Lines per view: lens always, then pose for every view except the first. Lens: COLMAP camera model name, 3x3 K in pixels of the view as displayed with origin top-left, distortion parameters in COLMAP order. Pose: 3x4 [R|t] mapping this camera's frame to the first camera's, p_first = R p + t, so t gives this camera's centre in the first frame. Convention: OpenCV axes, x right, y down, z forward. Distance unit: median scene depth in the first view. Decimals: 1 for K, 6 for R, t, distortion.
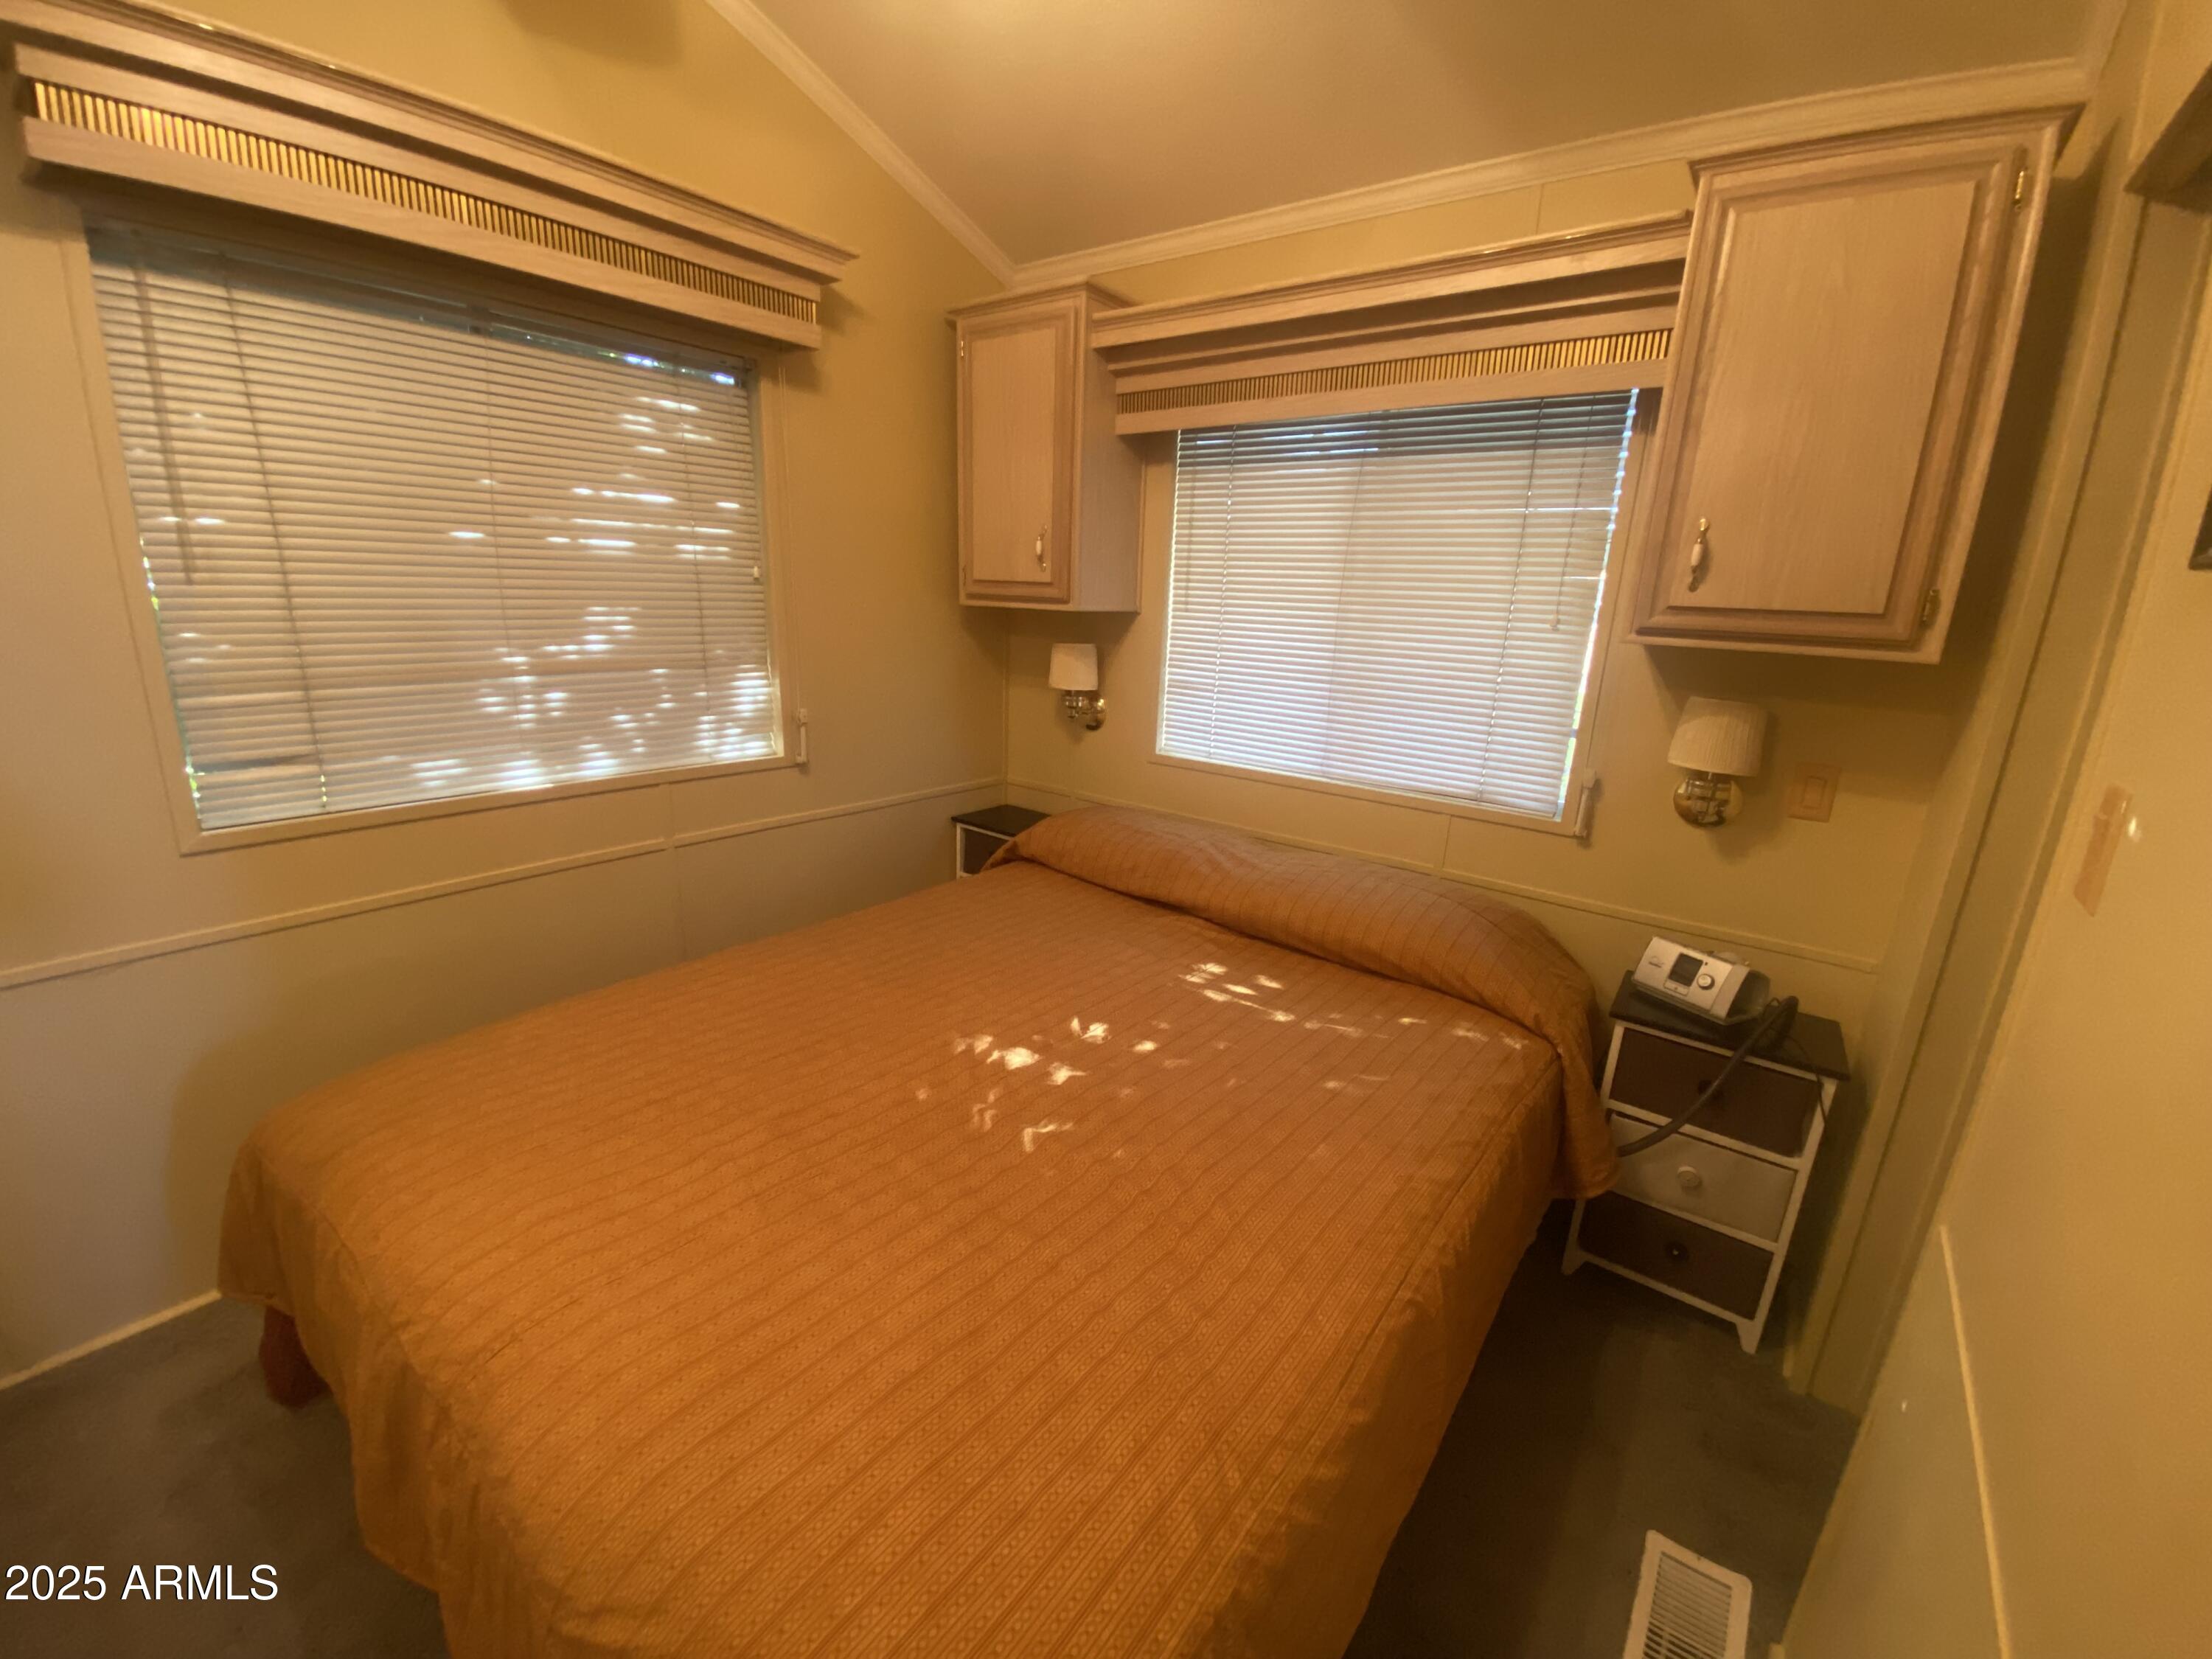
lens RADIAL K [[888.2, 0, 1107.9], [0, 888.2, 828.8], [0, 0, 1]] dist [0.012614, -0.016825]
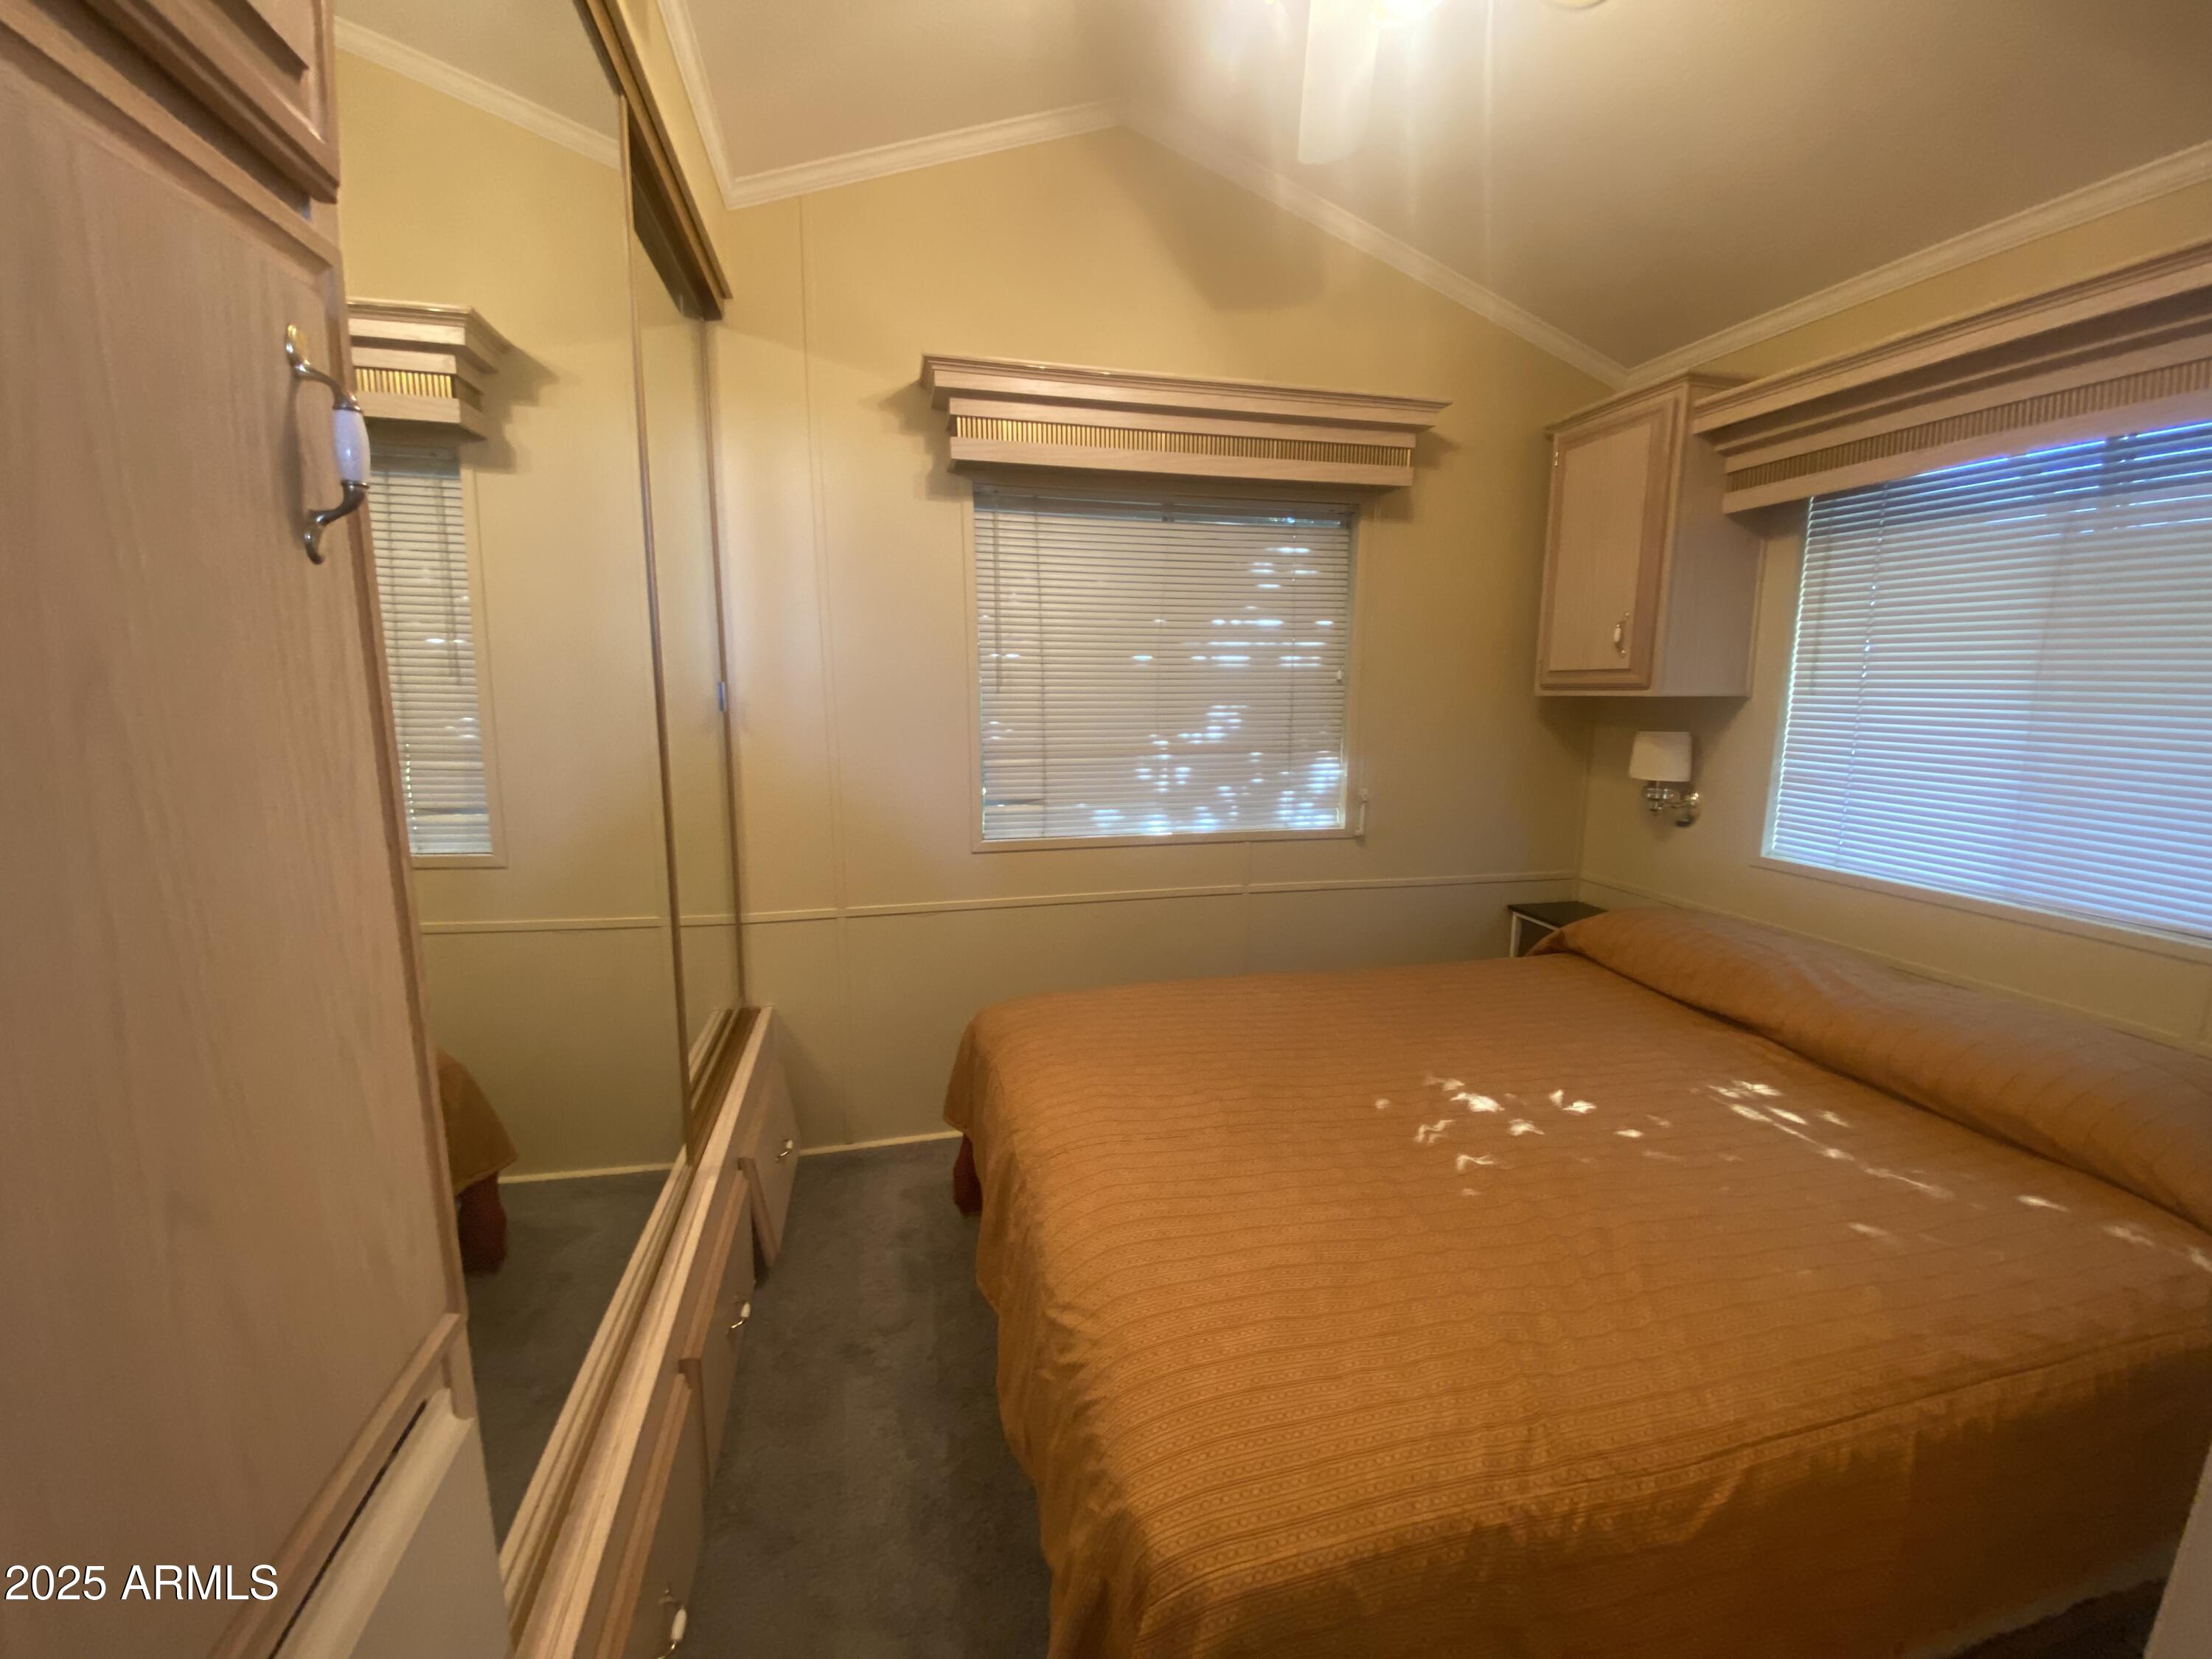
lens RADIAL K [[888.2, 0, 1100.8], [0, 888.2, 831.1], [0, 0, 1]] dist [0.012614, -0.016825]
pose [[0.770593, 0.063524, -0.634154, 0.164268], [-0.138530, 0.987926, -0.069373, 0.060092], [0.622091, 0.141307, 0.770088, -0.118596]]
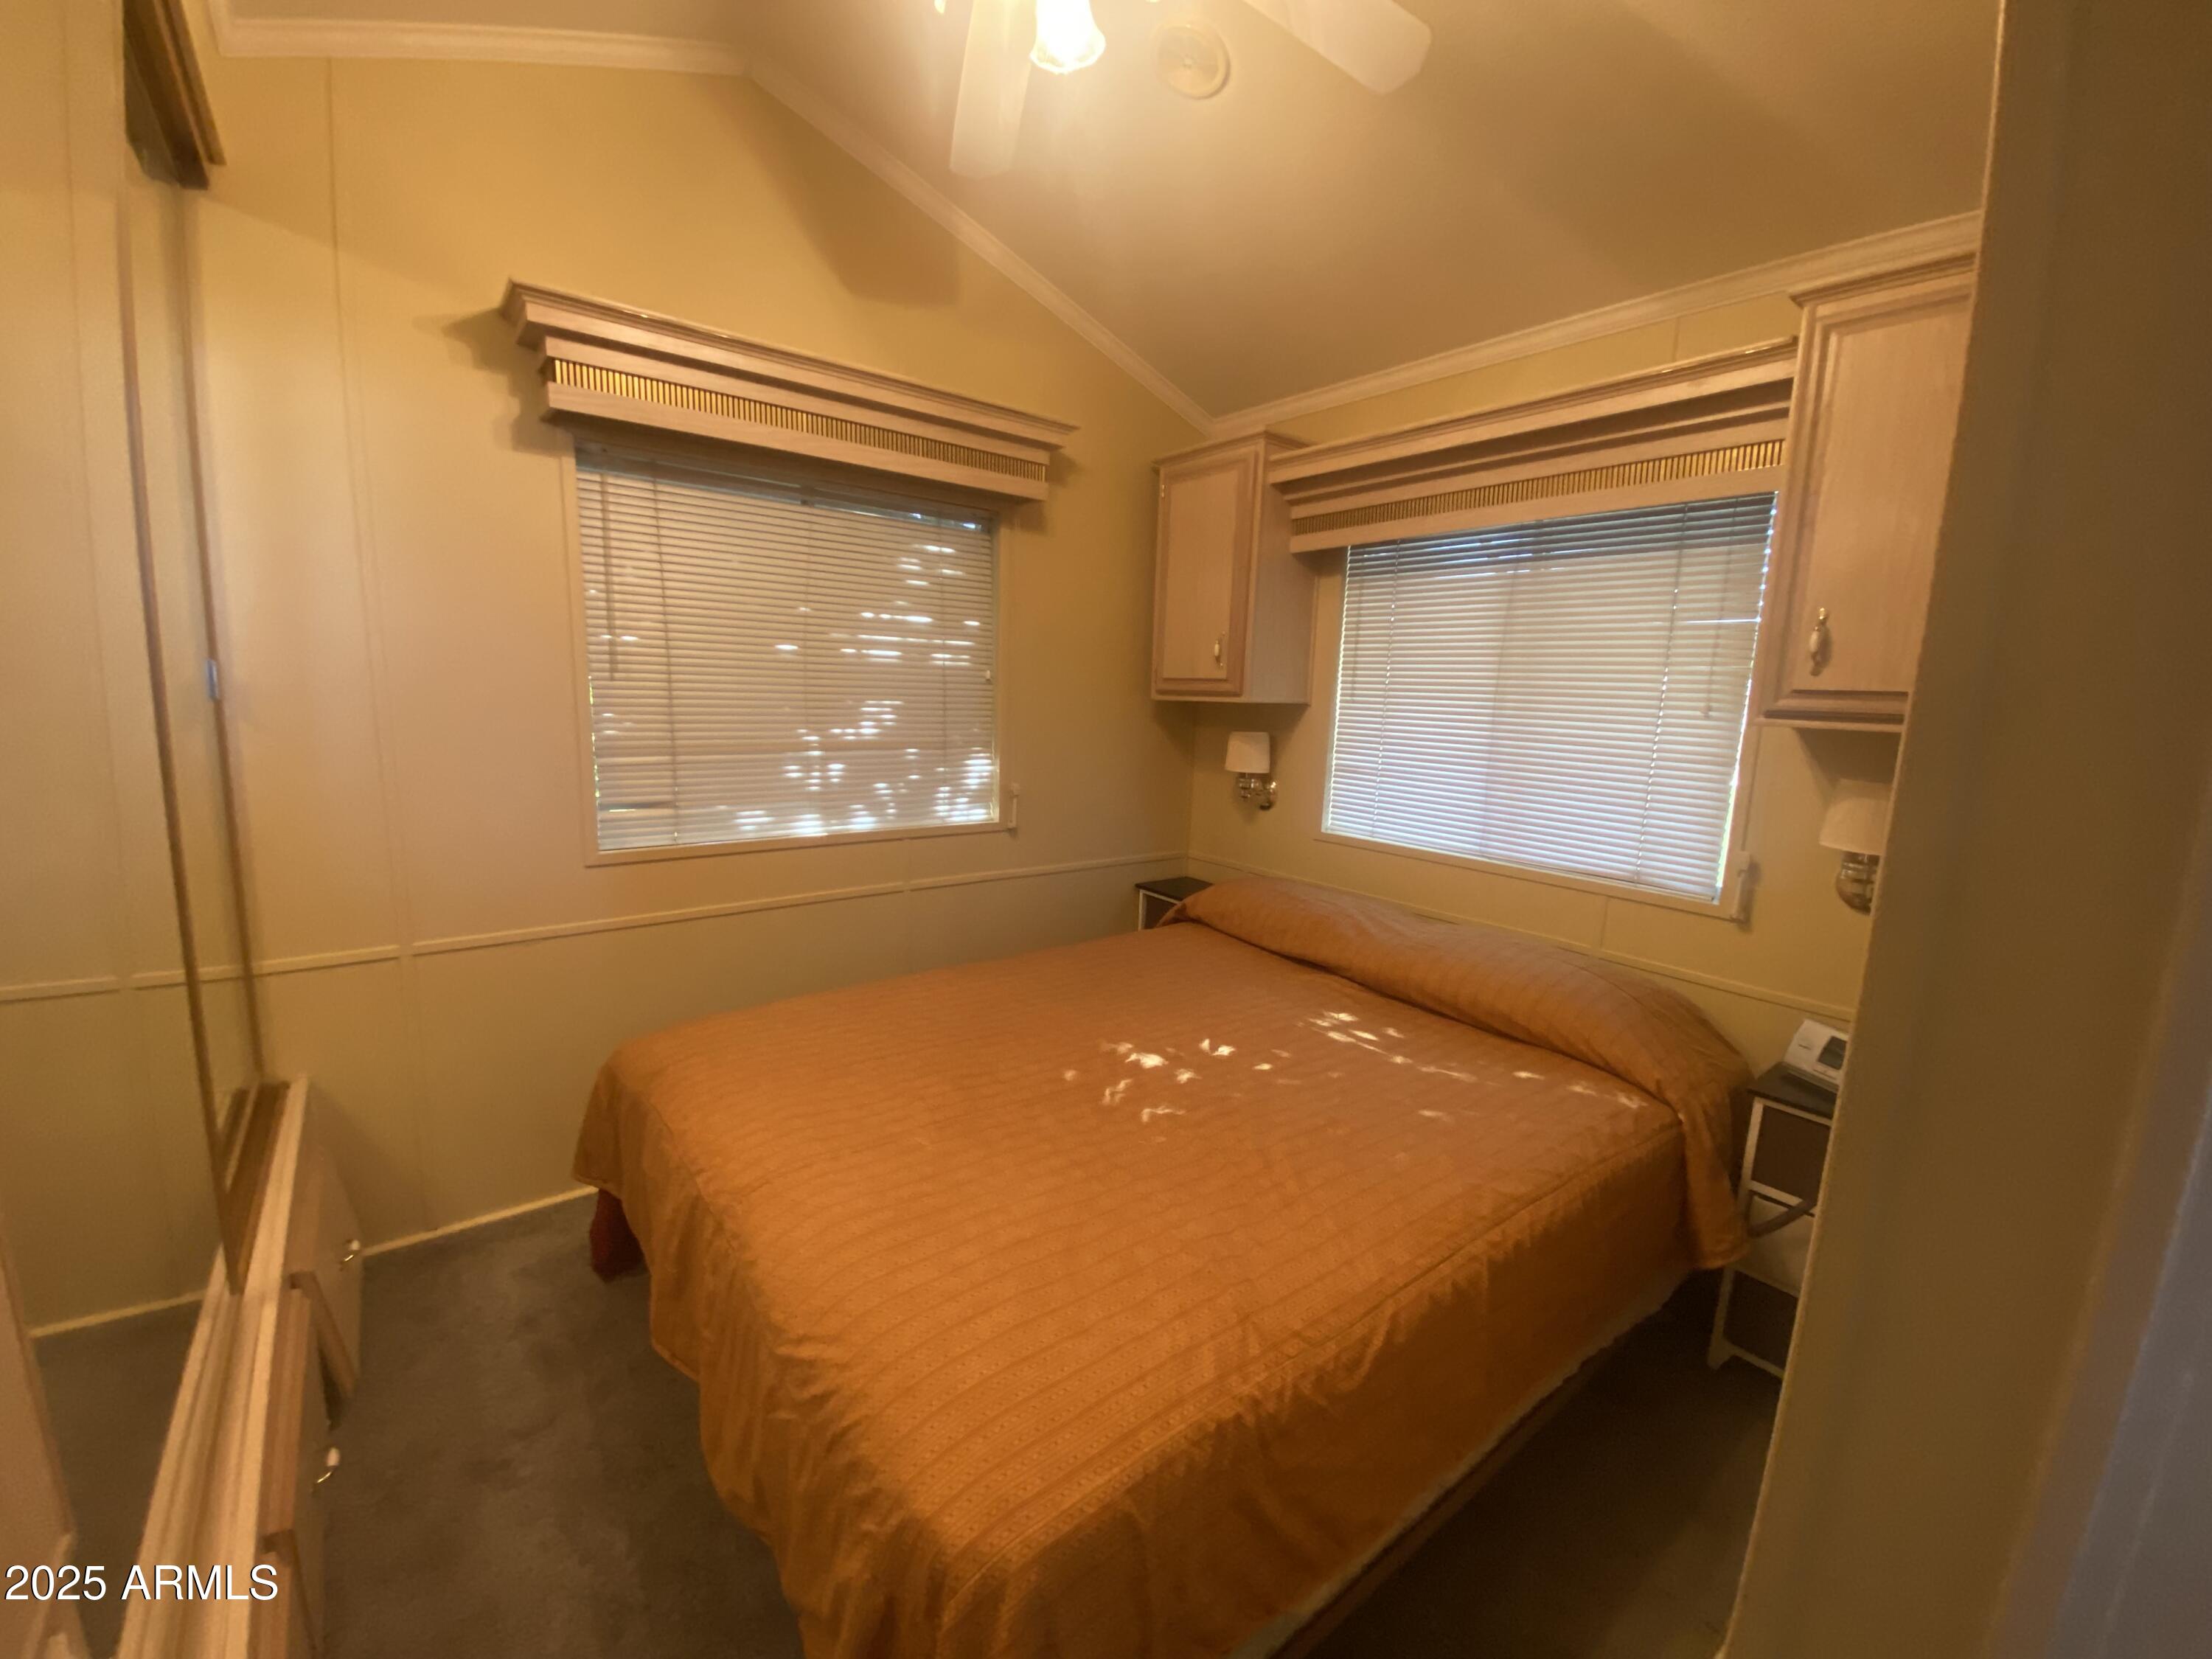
lens RADIAL K [[888.2, 0, 1102.6], [0, 888.2, 827.0], [0, 0, 1]] dist [0.012614, -0.016825]
pose [[0.966901, 0.030509, -0.253321, 0.104764], [-0.059791, 0.992274, -0.108711, 0.064159], [0.248048, 0.120260, 0.961254, -0.165335]]
